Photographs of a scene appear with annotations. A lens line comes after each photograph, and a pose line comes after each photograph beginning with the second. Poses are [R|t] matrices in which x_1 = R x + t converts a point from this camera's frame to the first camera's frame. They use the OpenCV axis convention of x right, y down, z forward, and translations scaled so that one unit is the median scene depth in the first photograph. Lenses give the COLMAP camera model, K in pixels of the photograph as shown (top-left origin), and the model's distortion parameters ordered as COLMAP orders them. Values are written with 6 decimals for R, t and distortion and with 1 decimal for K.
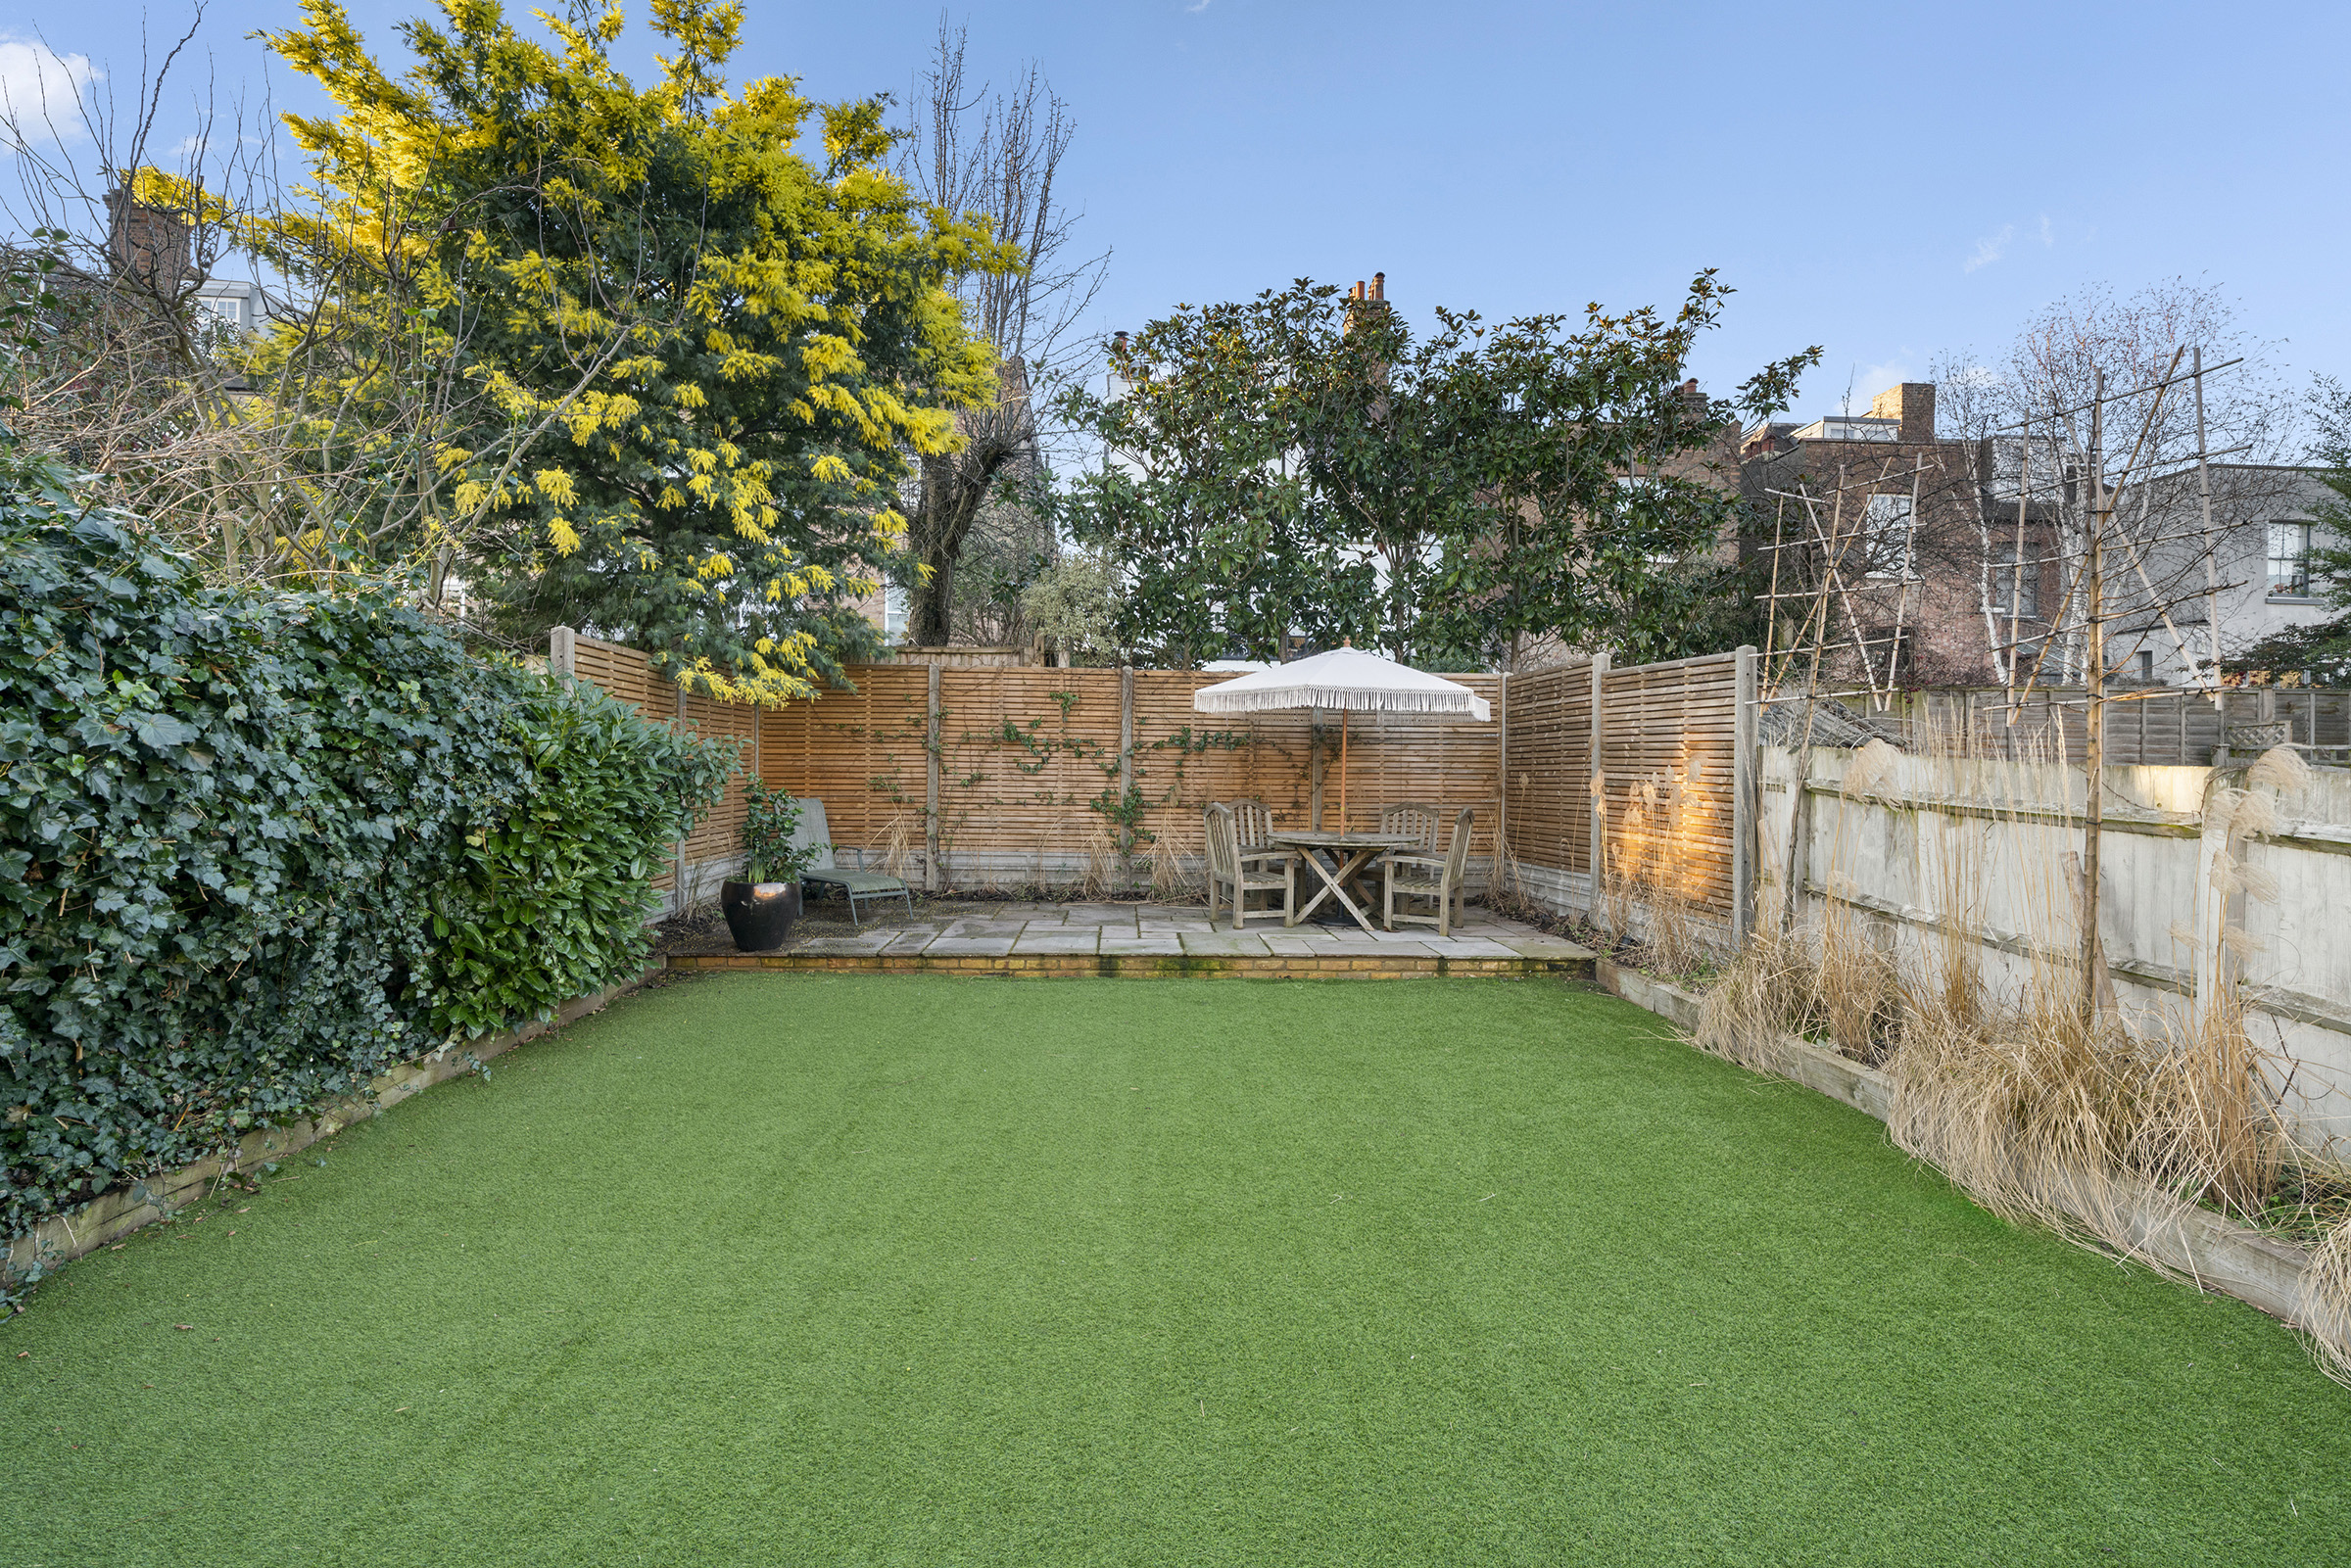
lens RADIAL K [[1055.1, 0, 1173.5], [0, 1055.1, 757.6], [0, 0, 1]] dist [-0.000016, -0.000153]
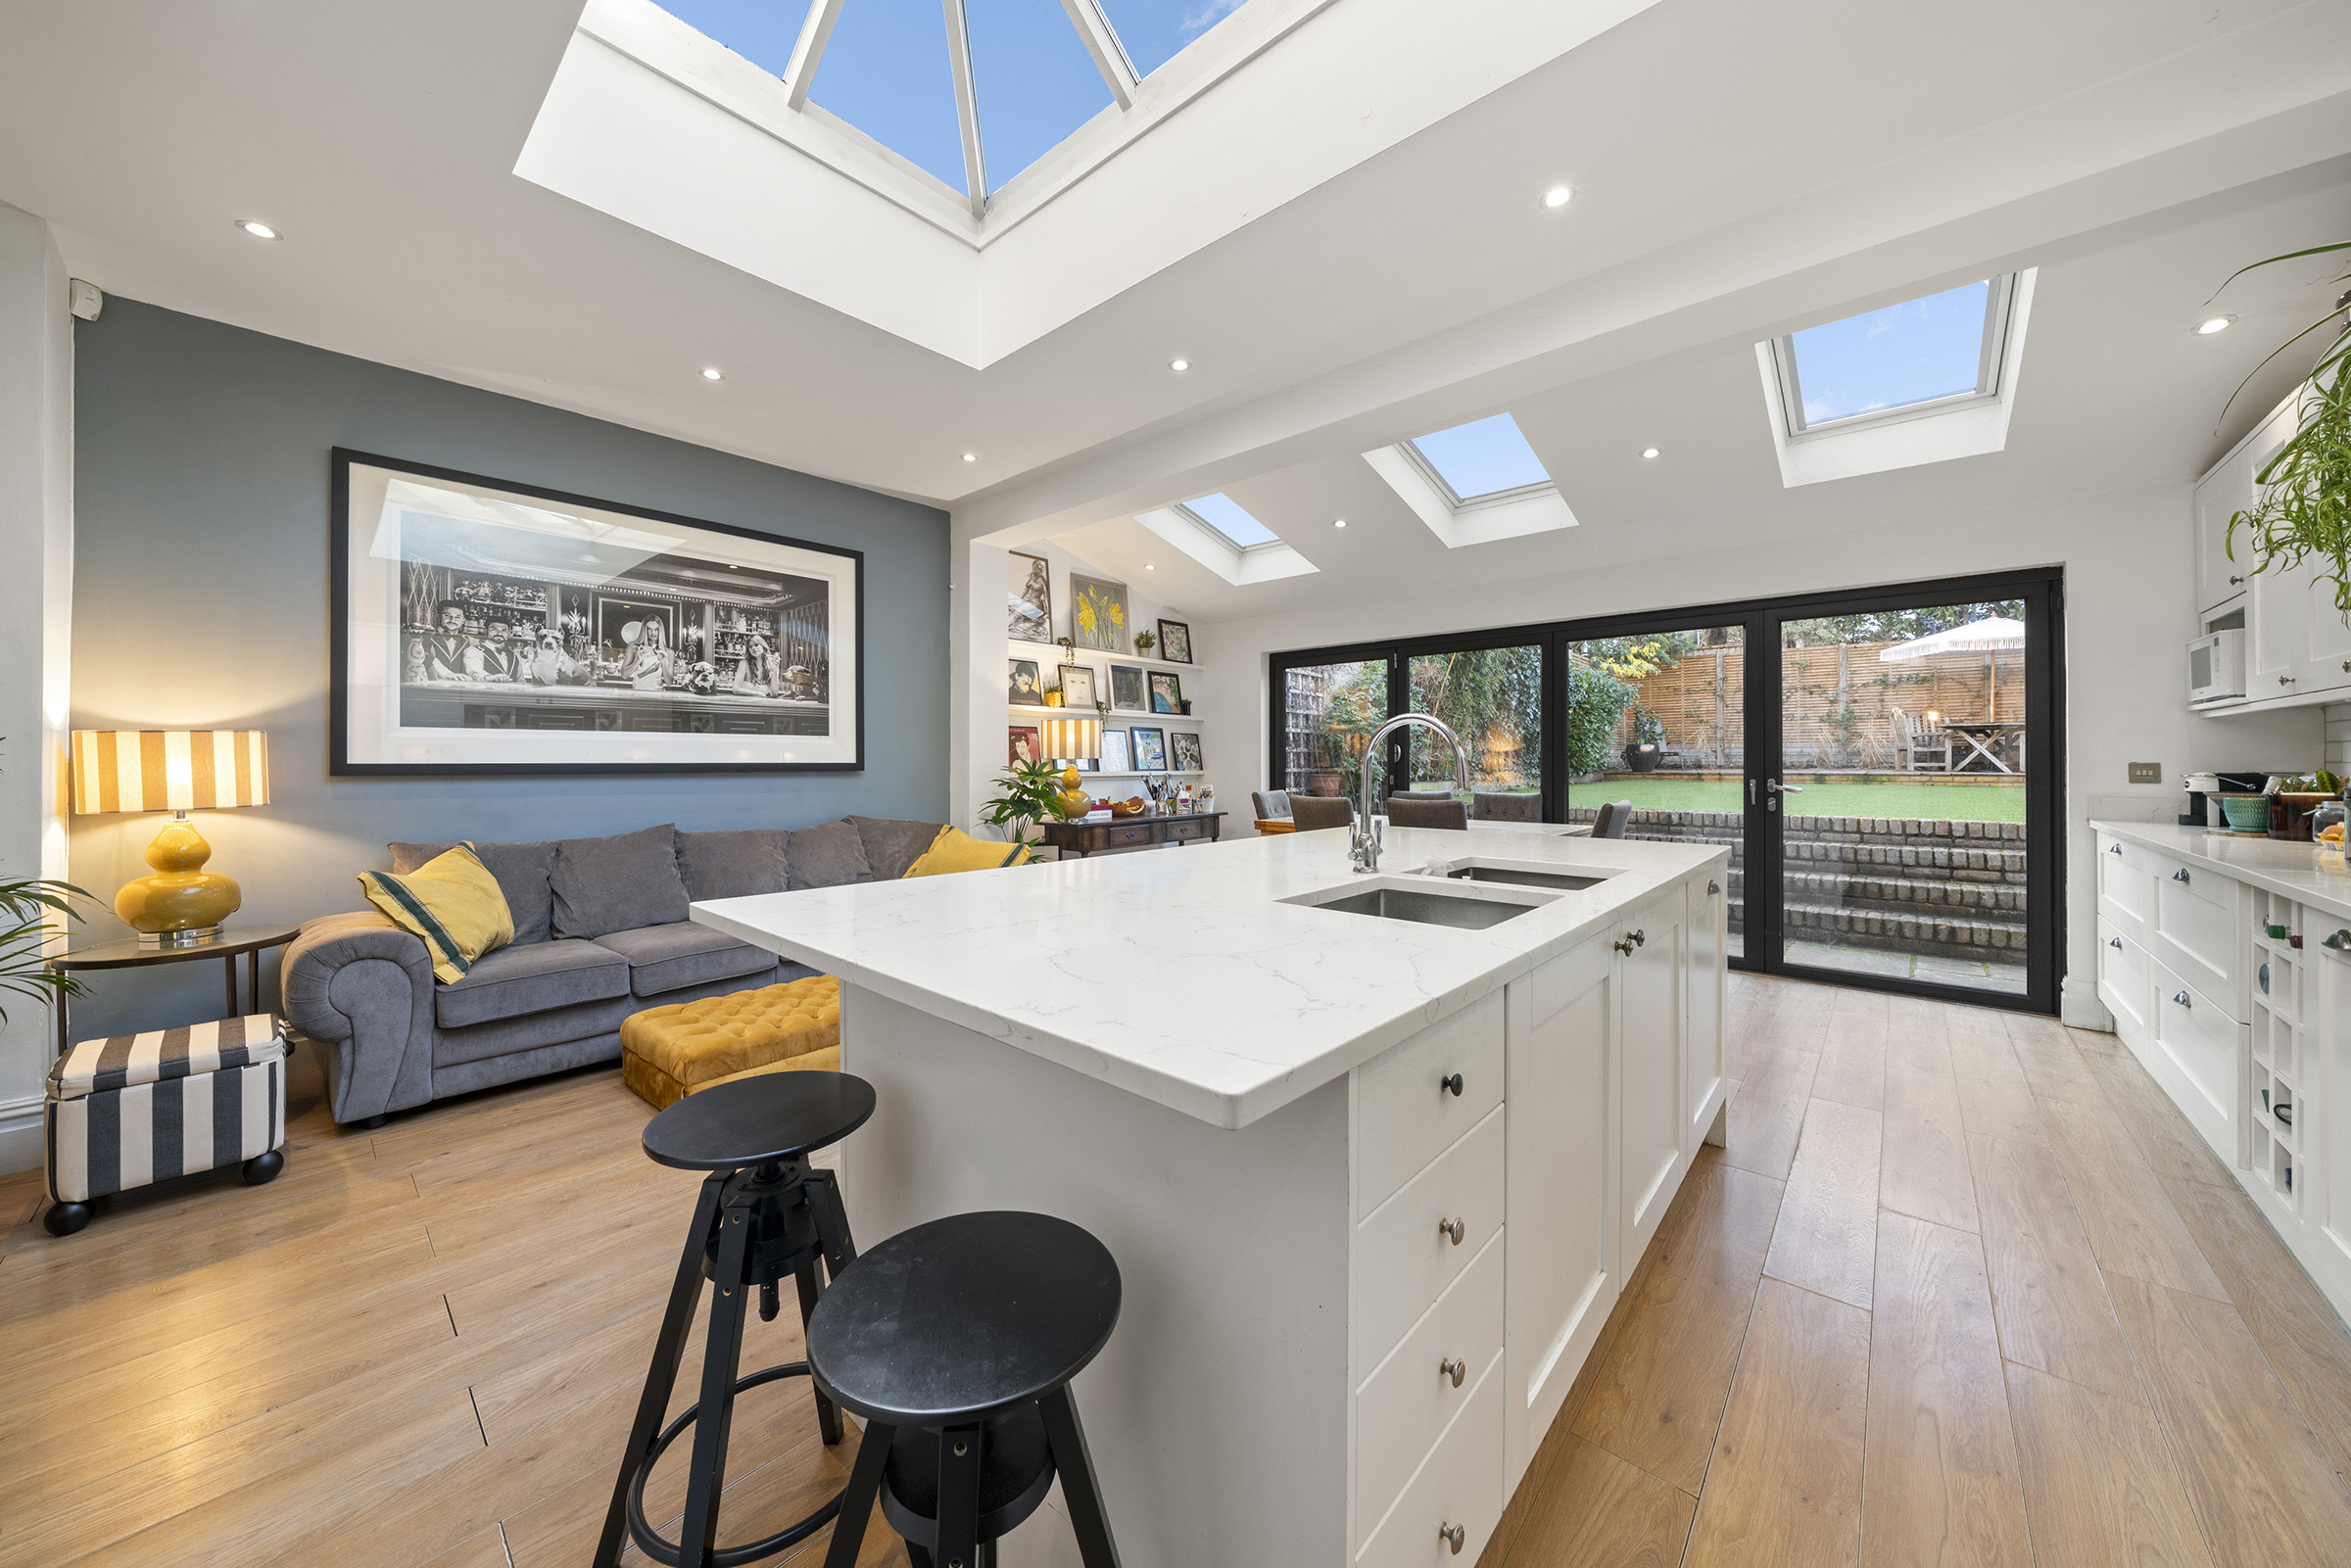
lens RADIAL K [[815.8, 0, 1145.1], [0, 815.8, 759.0], [0, 0, 1]] dist [-0.017614, 0.001482]
pose [[0.681118, -0.015176, -0.732016, 0.155628], [0.011924, 0.999882, -0.009635, 0.115917], [0.732076, -0.002166, 0.681219, -0.865616]]
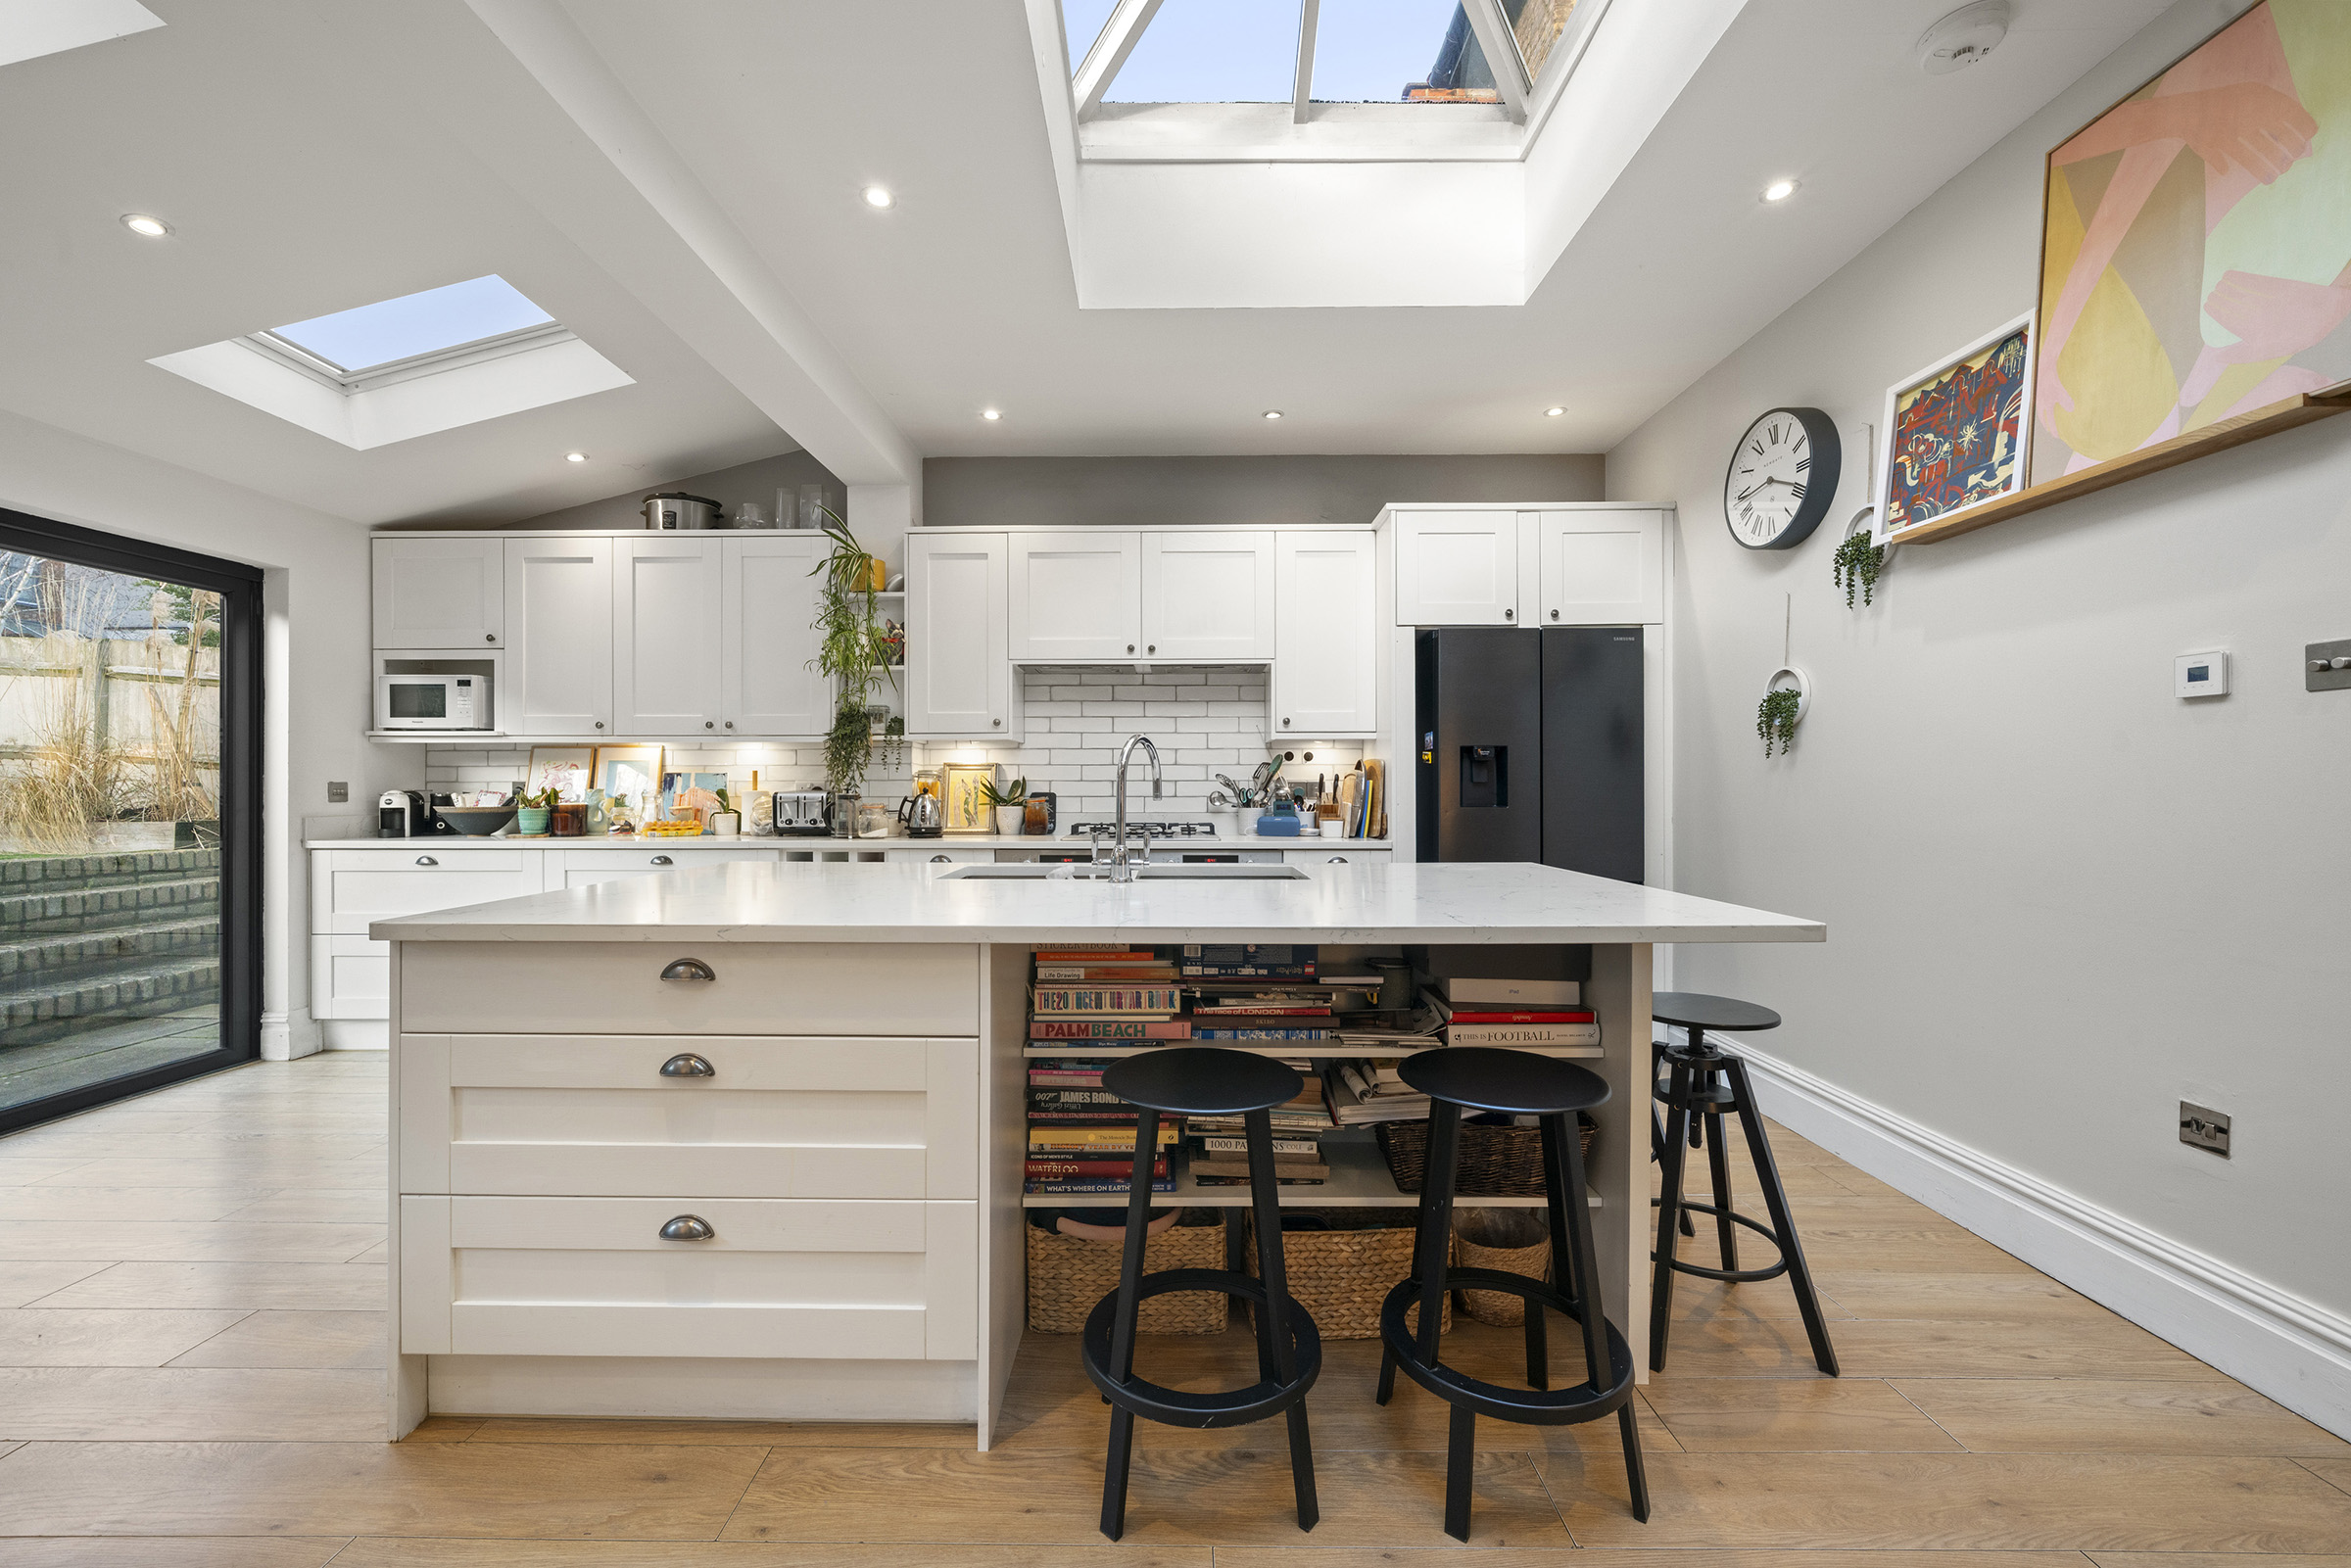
lens RADIAL K [[891.9, 0, 1175.5], [0, 891.9, 784.0], [0, 0, 1]] dist [0.000636, 0.000021]
pose [[0.058593, -0.010543, 0.998226, -0.193366], [-0.002490, 0.999940, 0.010707, 0.114837], [-0.998279, -0.003113, 0.058563, -0.708488]]
